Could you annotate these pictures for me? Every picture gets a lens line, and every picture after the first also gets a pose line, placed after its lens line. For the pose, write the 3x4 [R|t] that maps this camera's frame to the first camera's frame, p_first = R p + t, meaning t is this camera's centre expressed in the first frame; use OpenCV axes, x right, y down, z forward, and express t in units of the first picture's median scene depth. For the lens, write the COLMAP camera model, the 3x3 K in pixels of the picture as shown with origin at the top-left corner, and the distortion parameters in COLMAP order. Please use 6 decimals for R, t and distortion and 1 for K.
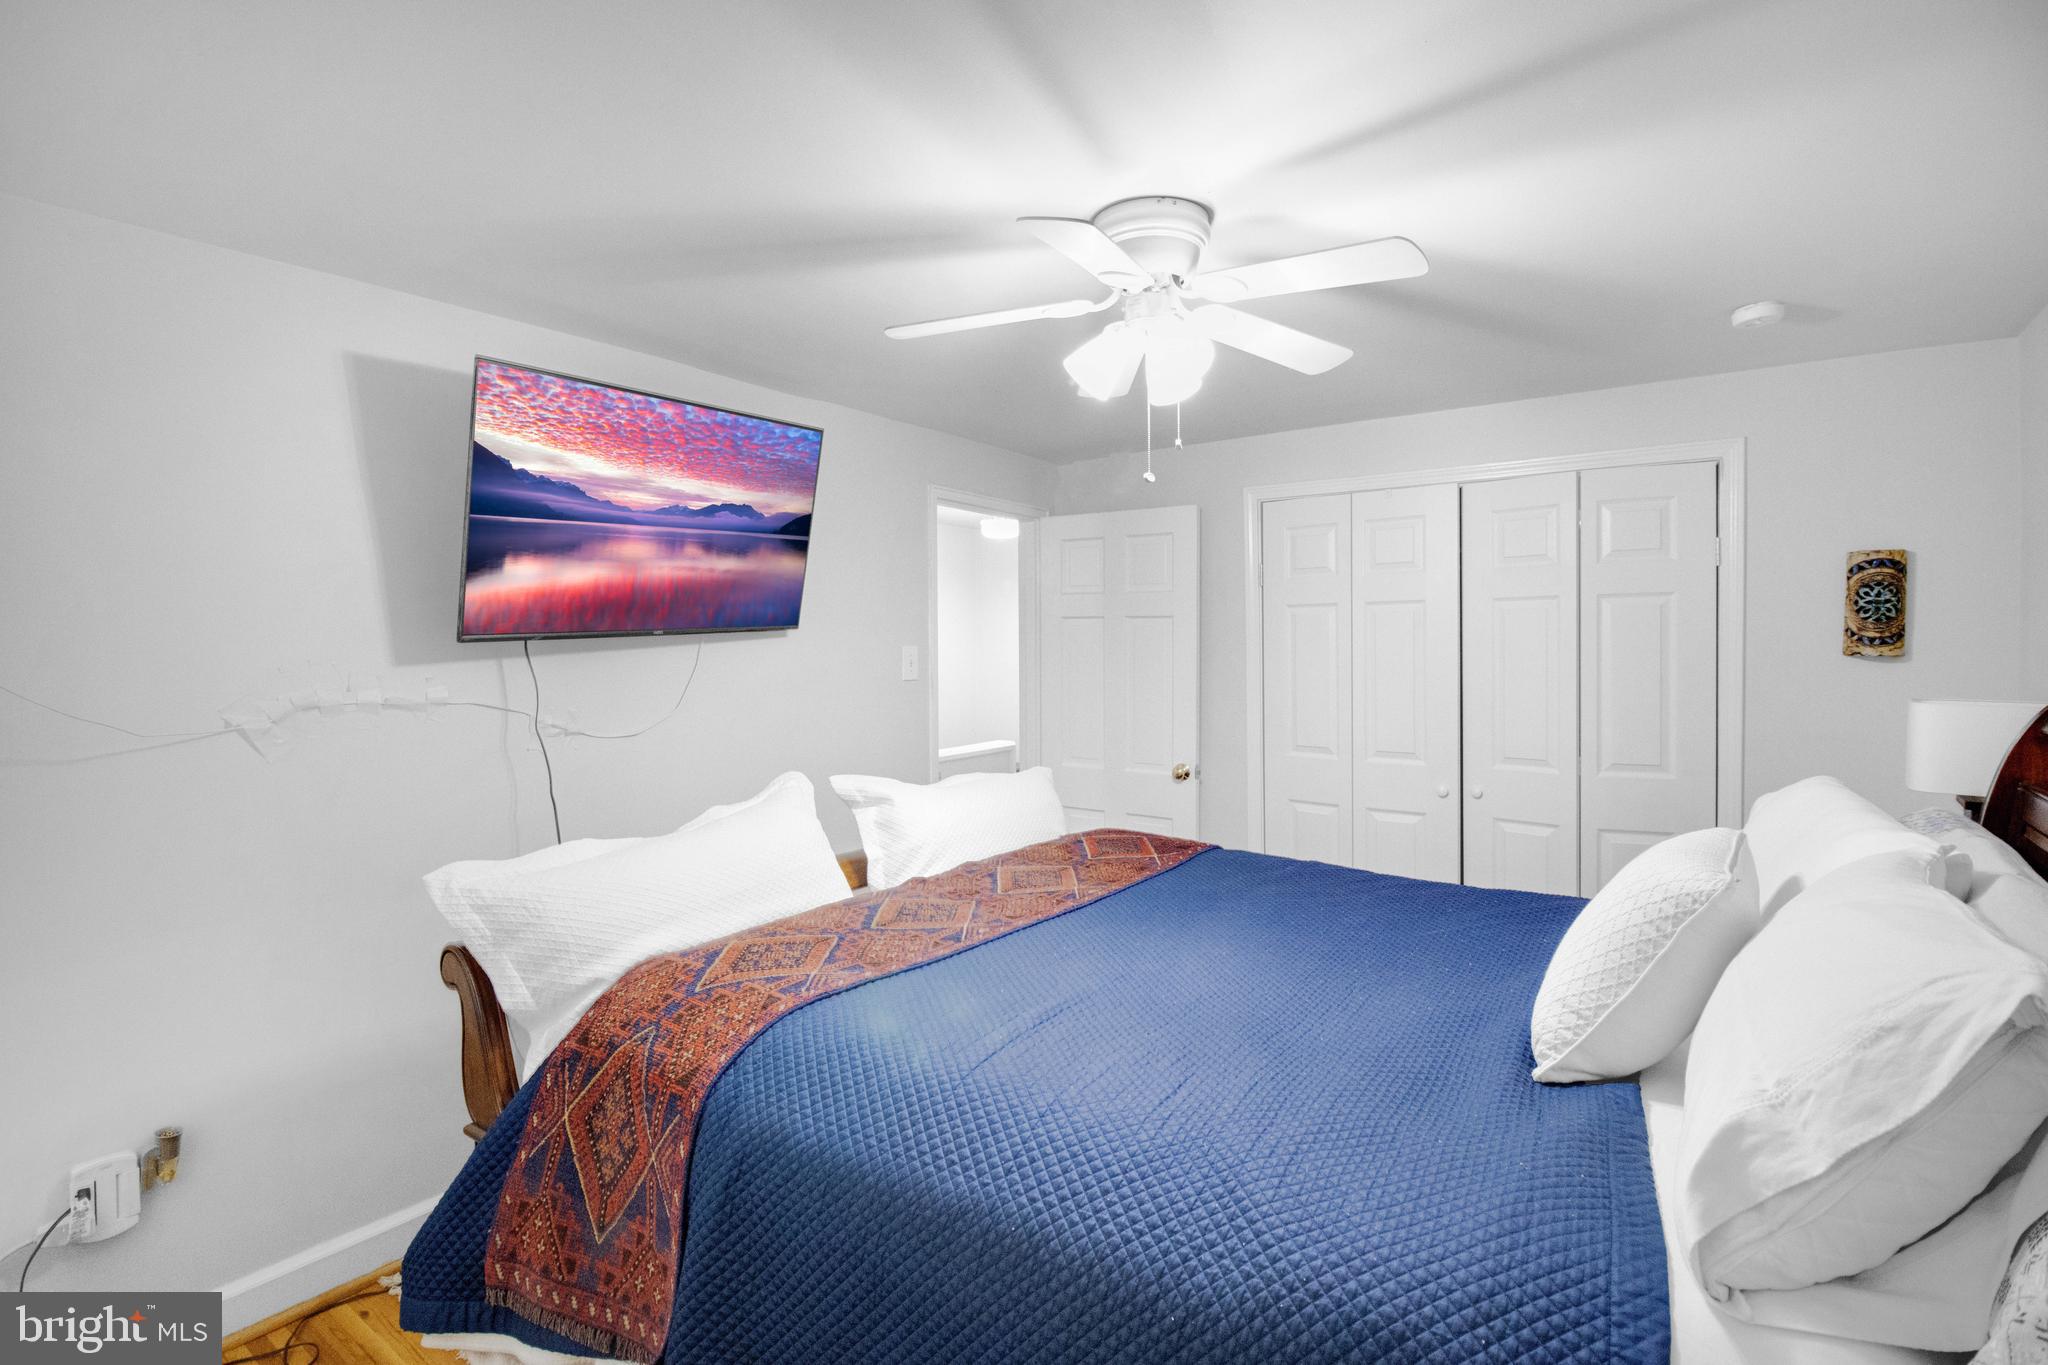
lens RADIAL K [[963.5, 0, 1015.1], [0, 963.5, 673.9], [0, 0, 1]] dist [0.023158, -0.000063]
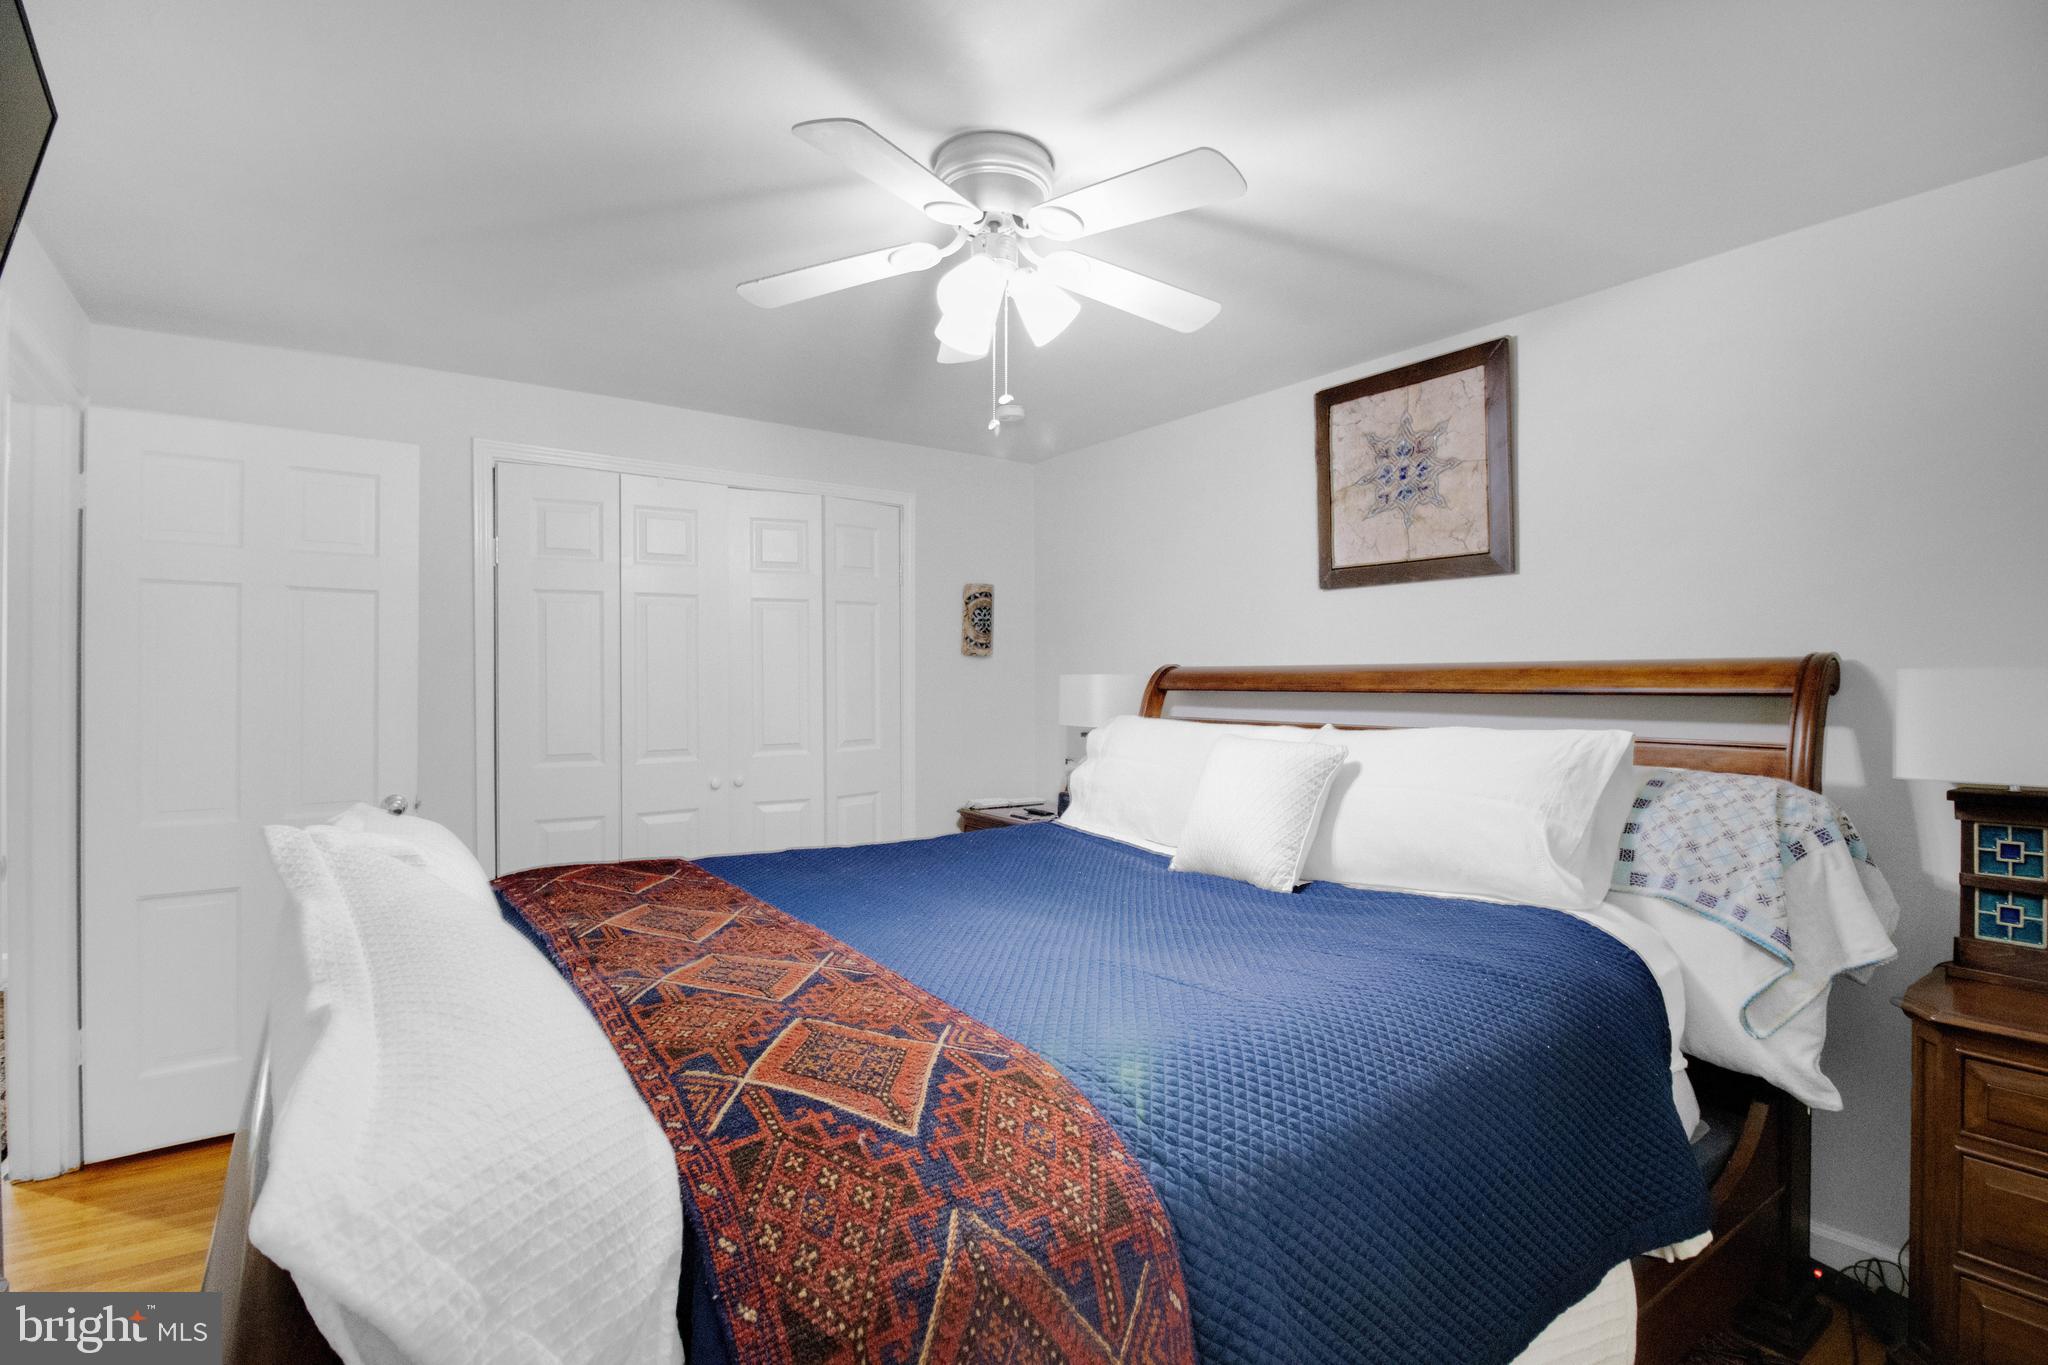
lens RADIAL K [[963.5, 0, 1015.1], [0, 963.5, 673.9], [0, 0, 1]] dist [0.023158, -0.000063]
pose [[0.302501, 0.013739, 0.953050, -0.547709], [0.027138, 0.999367, -0.023020, 0.047764], [-0.952763, 0.032827, 0.301937, 0.491405]]
